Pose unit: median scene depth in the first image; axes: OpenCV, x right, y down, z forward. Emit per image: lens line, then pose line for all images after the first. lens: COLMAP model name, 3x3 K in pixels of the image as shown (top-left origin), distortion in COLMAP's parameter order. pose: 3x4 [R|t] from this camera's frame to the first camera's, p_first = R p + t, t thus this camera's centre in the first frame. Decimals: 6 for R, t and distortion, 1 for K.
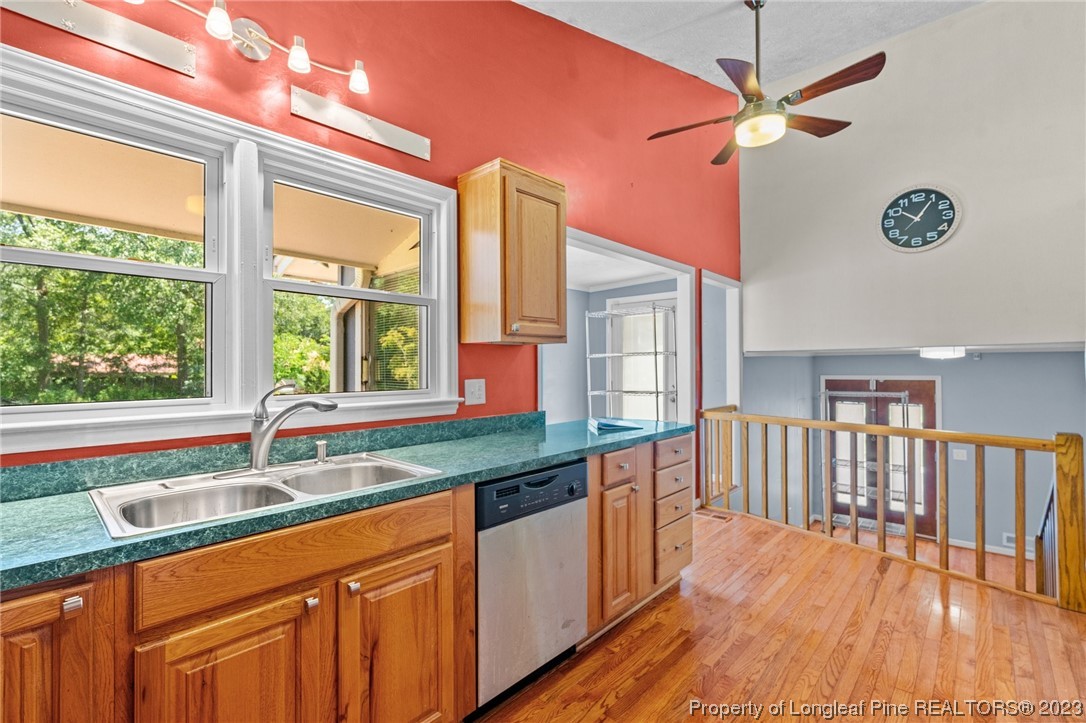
lens RADIAL K [[491.0, 0, 515.3], [0, 491.0, 359.6], [0, 0, 1]] dist [-0.011757, 0.001788]
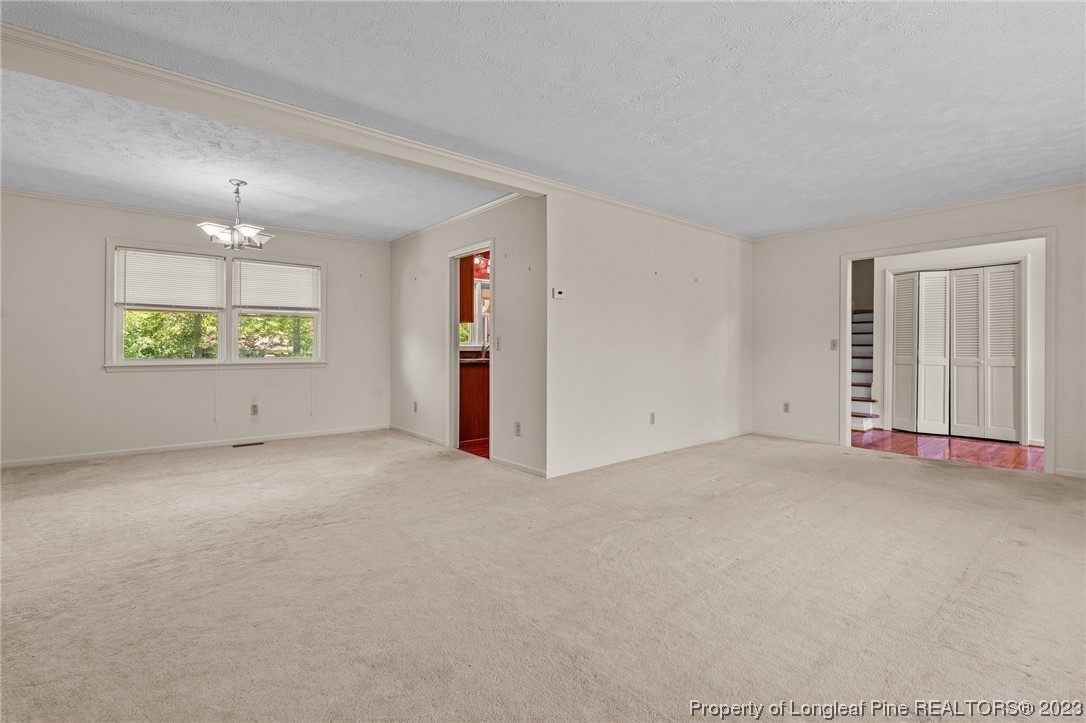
lens RADIAL K [[491.0, 0, 544.8], [0, 491.0, 347.7], [0, 0, 1]] dist [-0.011757, 0.001788]
pose [[0.997569, 0.006789, -0.069352, 0.112790], [-0.006038, 0.999921, 0.011030, 0.025102], [0.069421, -0.010584, 0.997531, -1.153440]]
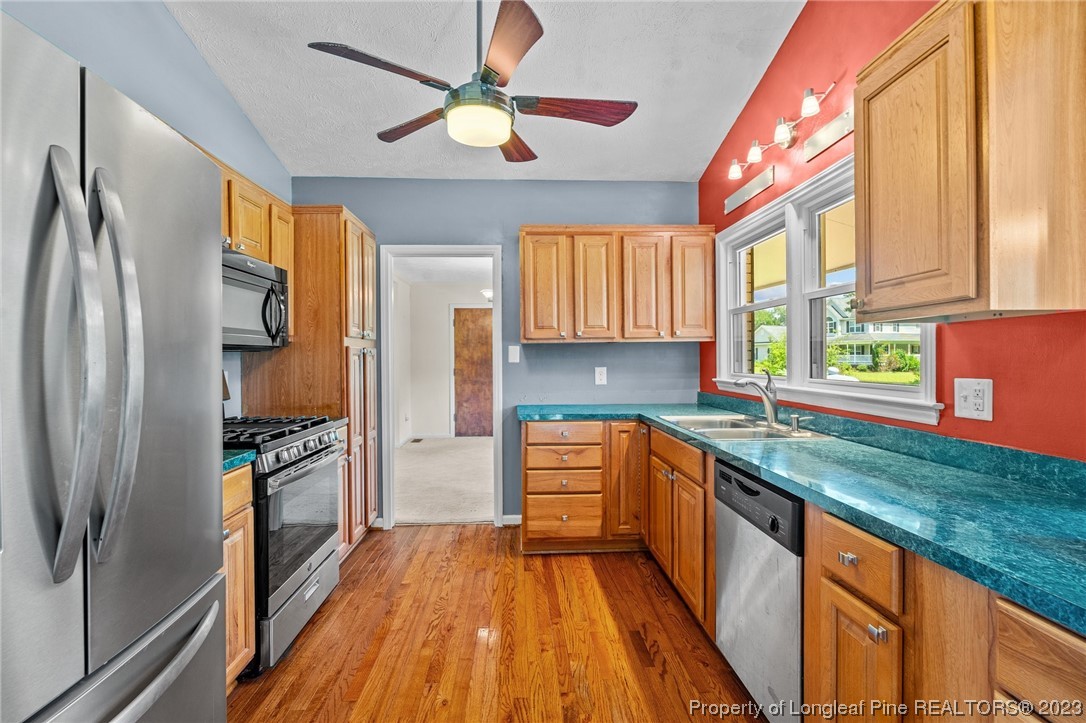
lens RADIAL K [[491.0, 0, 542.3], [0, 491.0, 360.9], [0, 0, 1]] dist [-0.011757, 0.001788]
pose [[-0.667046, 0.011690, -0.744925, 0.376385], [0.017002, 0.999855, 0.000466, 0.004377], [0.744823, -0.012354, -0.667148, 0.513062]]
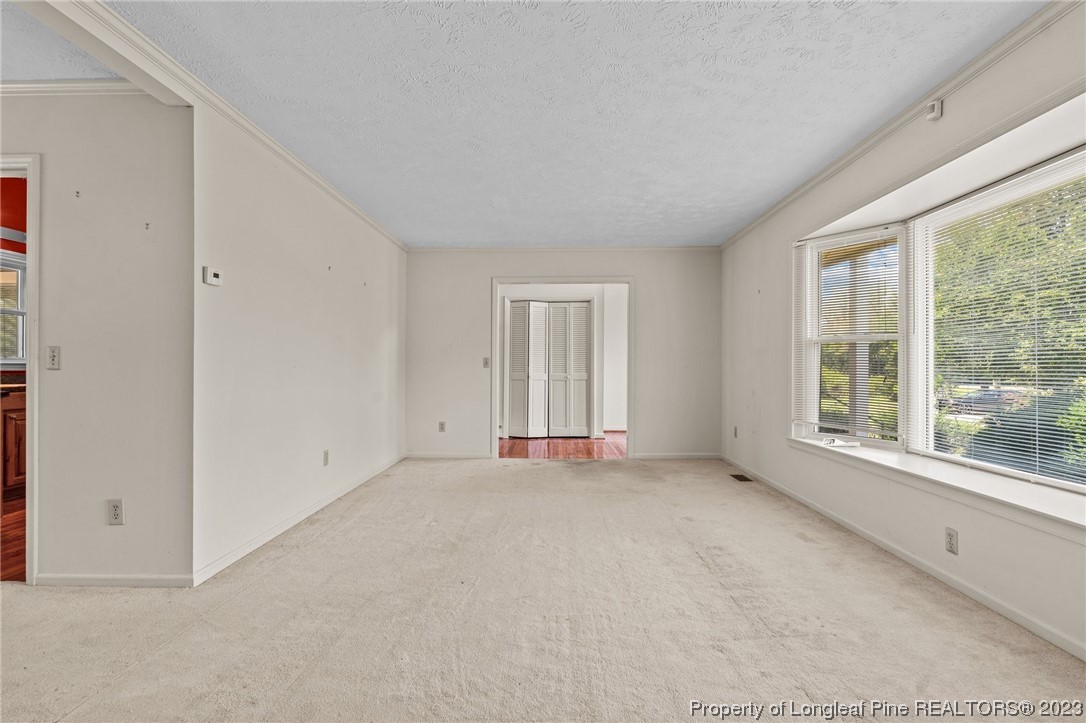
lens RADIAL K [[491.0, 0, 543.7], [0, 491.0, 366.8], [0, 0, 1]] dist [-0.011757, 0.001788]
pose [[0.707374, 0.005355, 0.706820, -0.036791], [-0.013211, 0.999897, 0.005646, 0.028121], [-0.706716, -0.013332, 0.707371, -0.918509]]
